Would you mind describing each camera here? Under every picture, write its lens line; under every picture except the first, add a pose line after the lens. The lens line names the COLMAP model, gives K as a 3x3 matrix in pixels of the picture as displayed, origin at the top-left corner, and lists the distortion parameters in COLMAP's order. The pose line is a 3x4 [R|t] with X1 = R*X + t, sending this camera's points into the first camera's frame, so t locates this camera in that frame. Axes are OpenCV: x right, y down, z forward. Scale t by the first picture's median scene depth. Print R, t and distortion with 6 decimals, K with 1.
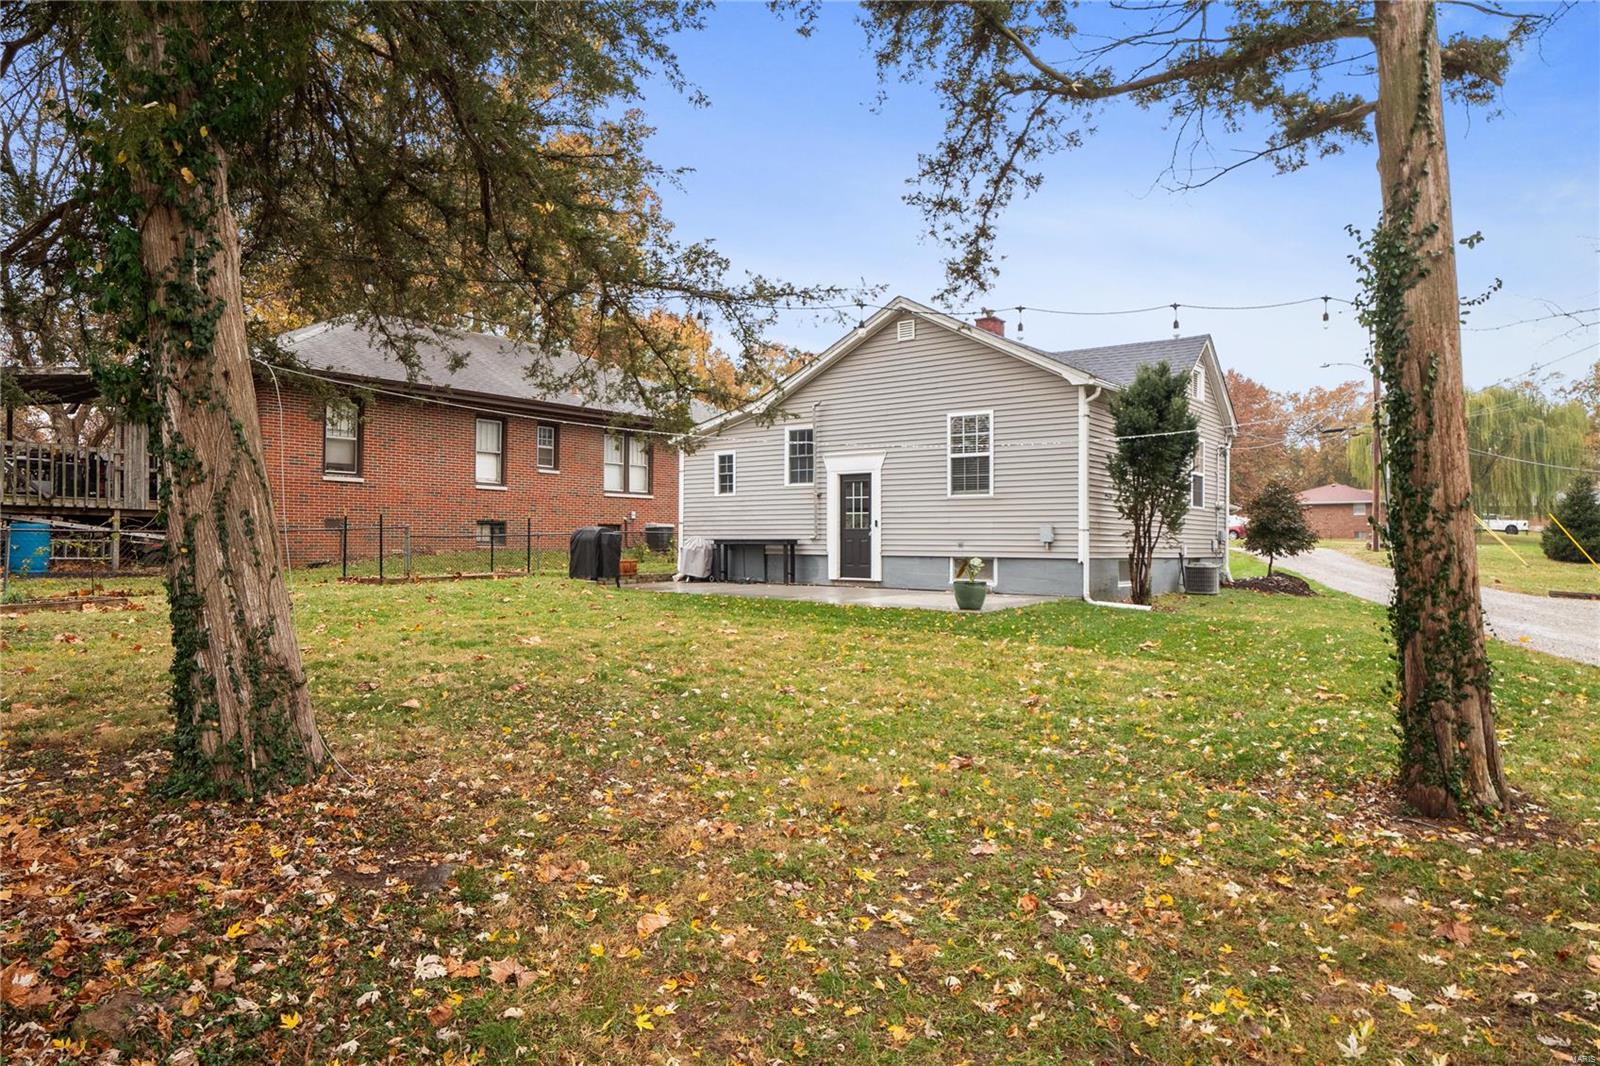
lens RADIAL K [[936.8, 0, 802.0], [0, 936.8, 533.0], [0, 0, 1]] dist [0.001109, 0.000013]
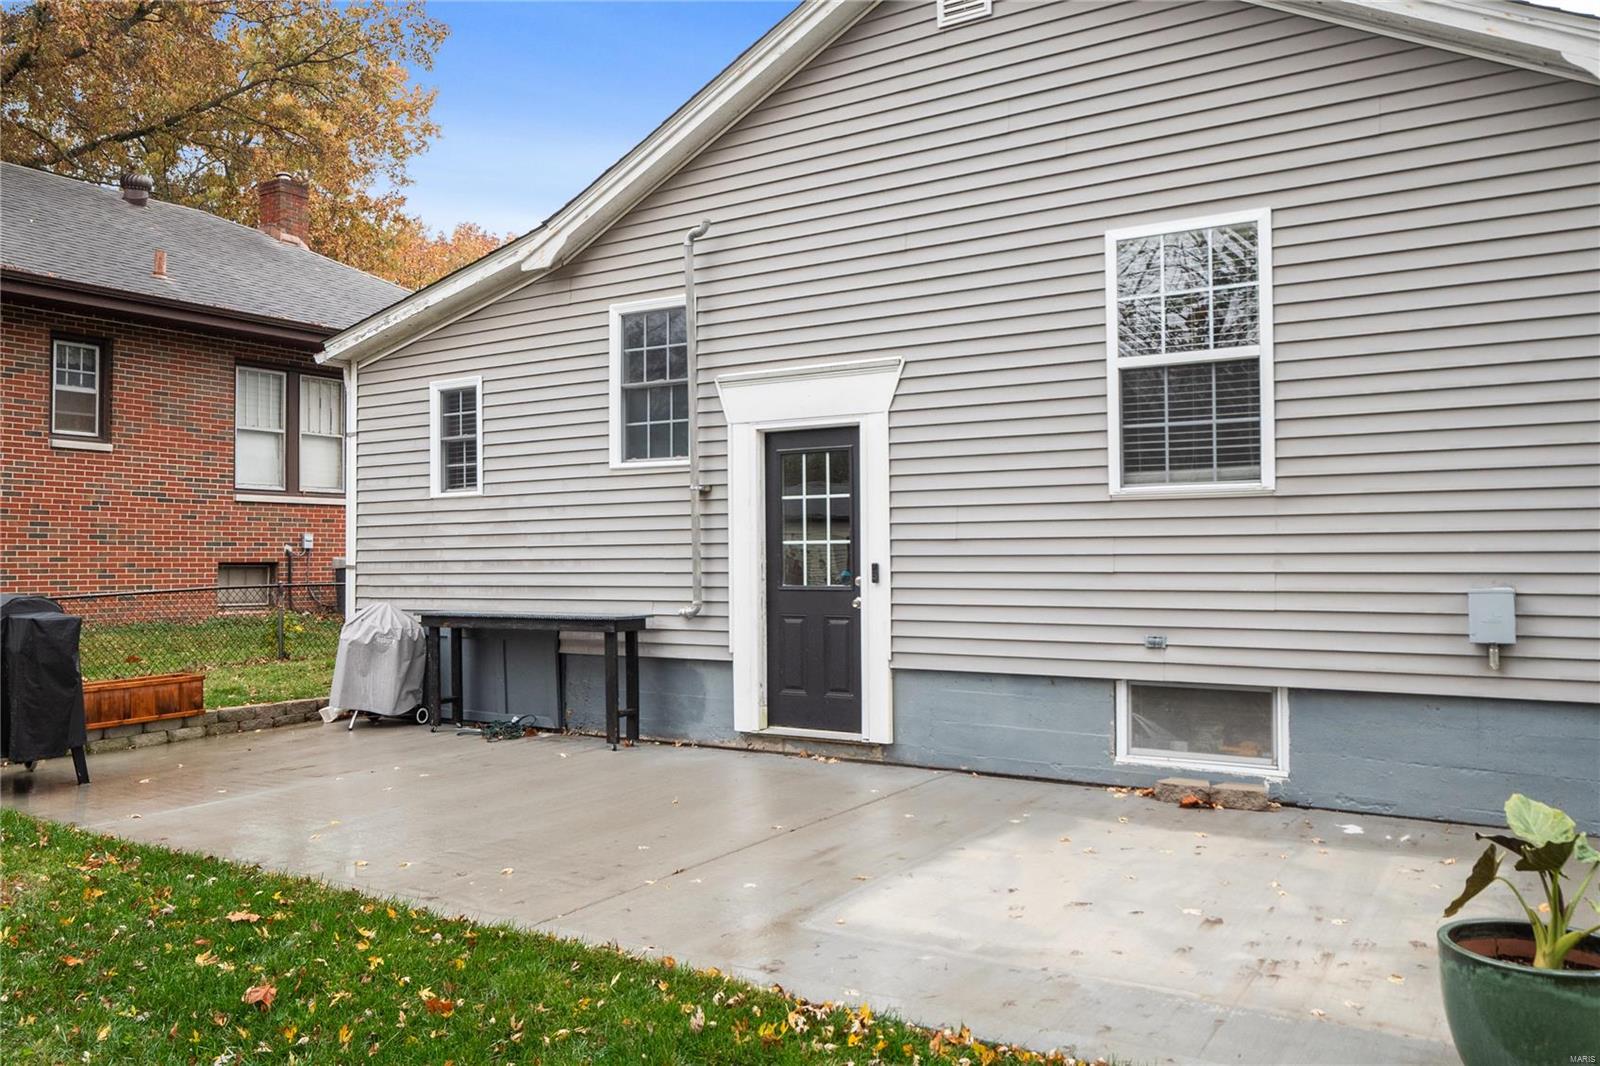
lens RADIAL K [[1225.5, 0, 798.0], [0, 1225.5, 532.9], [0, 0, 1]] dist [-0.009946, 0.003750]
pose [[0.995477, -0.010688, 0.094402, 0.009178], [0.011800, 0.999867, -0.011230, -0.019017], [-0.094270, 0.012293, 0.995471, 0.533467]]
